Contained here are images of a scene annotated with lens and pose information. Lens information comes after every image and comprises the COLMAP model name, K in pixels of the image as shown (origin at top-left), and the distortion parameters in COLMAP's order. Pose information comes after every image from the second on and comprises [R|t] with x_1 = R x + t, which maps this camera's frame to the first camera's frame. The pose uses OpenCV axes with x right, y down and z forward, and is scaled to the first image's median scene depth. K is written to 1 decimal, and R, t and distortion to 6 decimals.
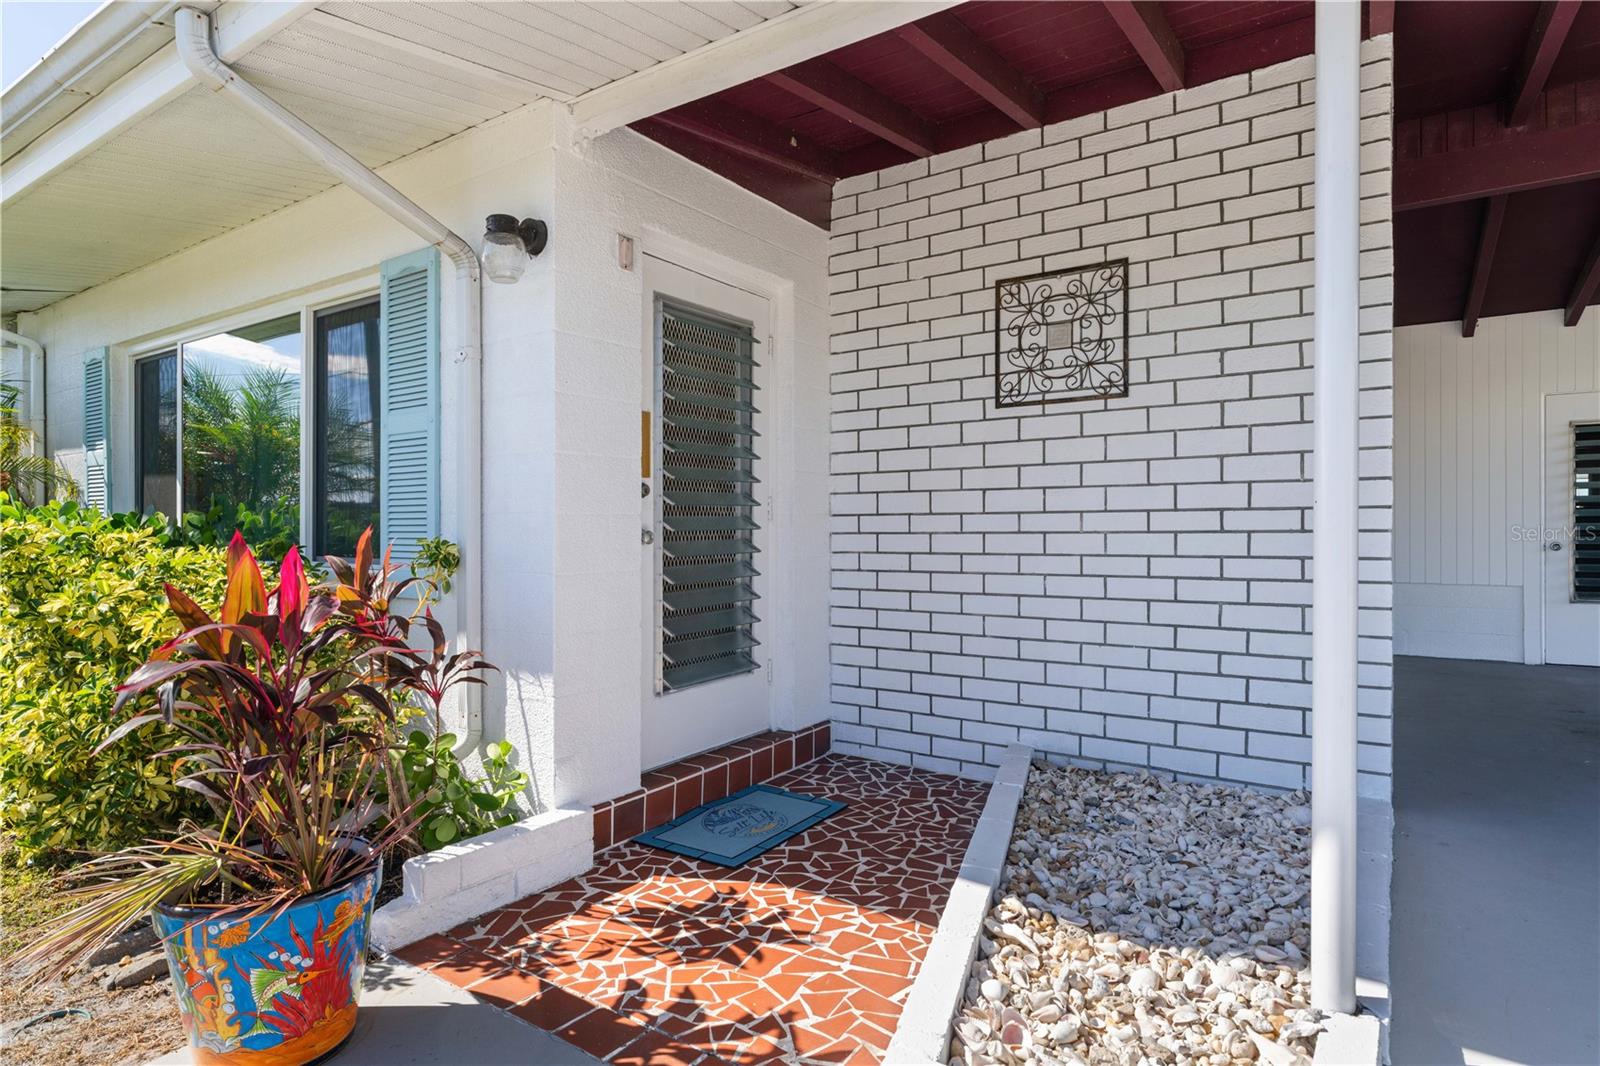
lens RADIAL K [[924.6, 0, 800.9], [0, 924.6, 532.2], [0, 0, 1]] dist [-0.000288, 0.003544]
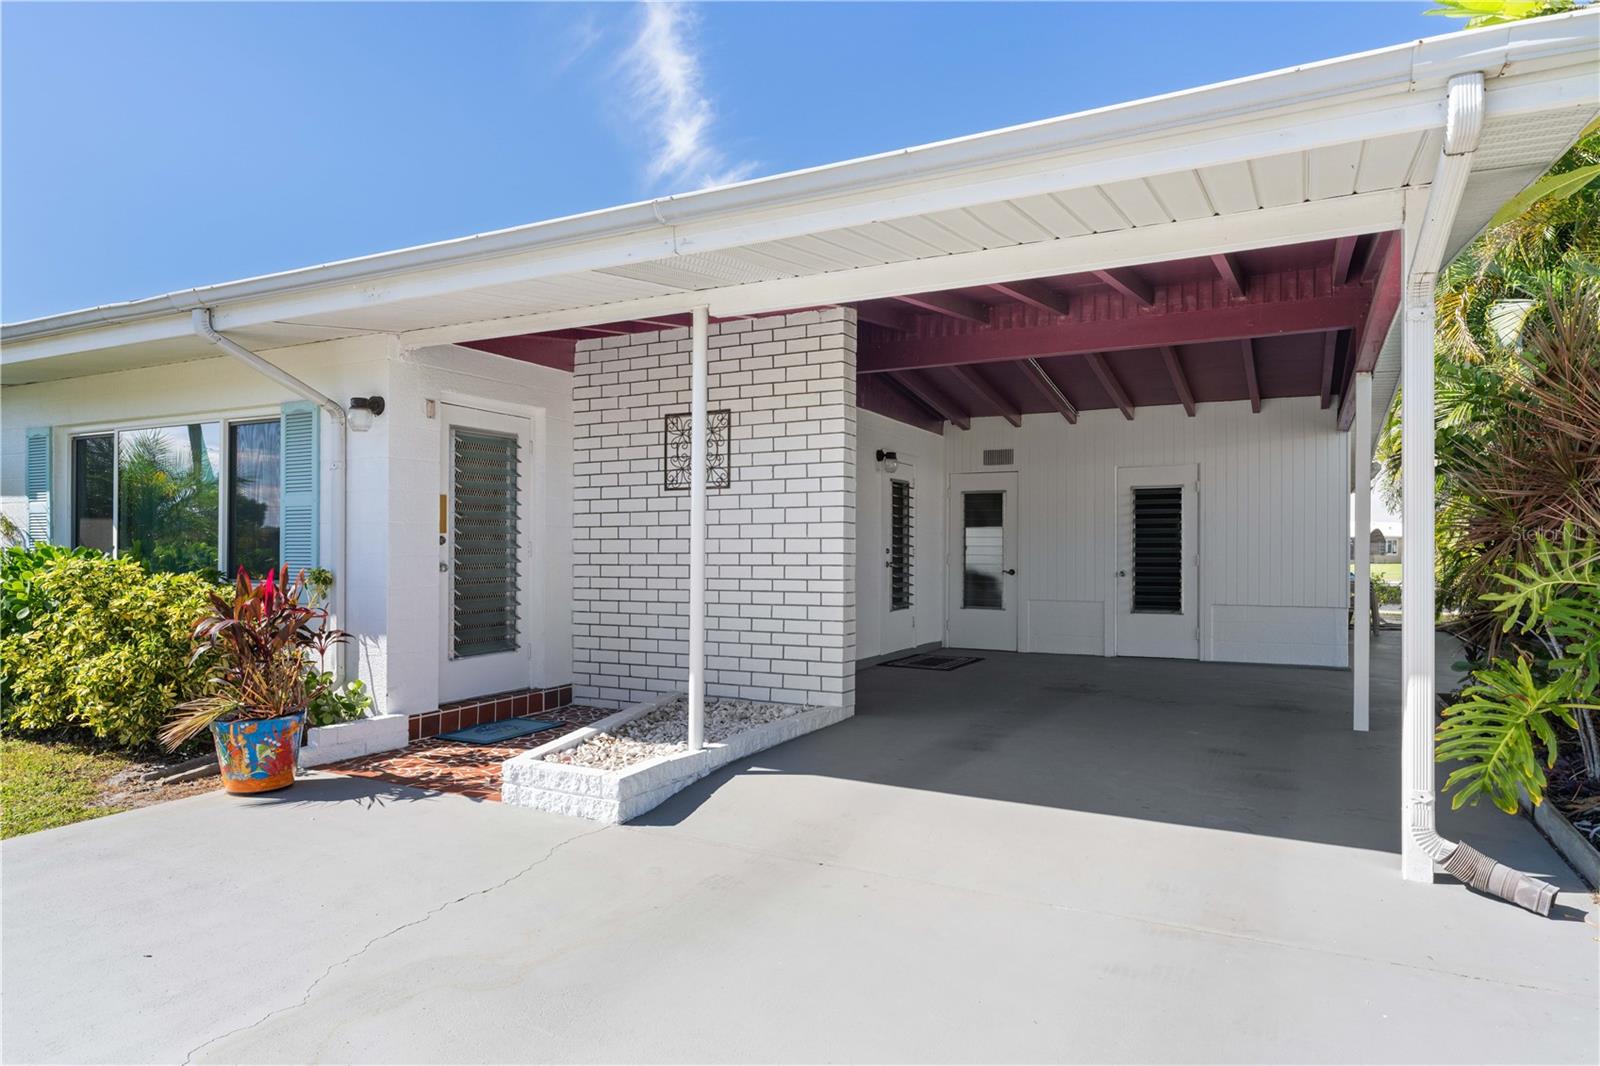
lens RADIAL K [[965.1, 0, 792.5], [0, 965.1, 552.6], [0, 0, 1]] dist [0.000114, -0.002693]
pose [[0.991367, 0.003965, 0.131056, 0.236320], [-0.003209, 0.999977, -0.005978, -0.013686], [-0.131076, 0.005506, 0.991357, -0.850768]]
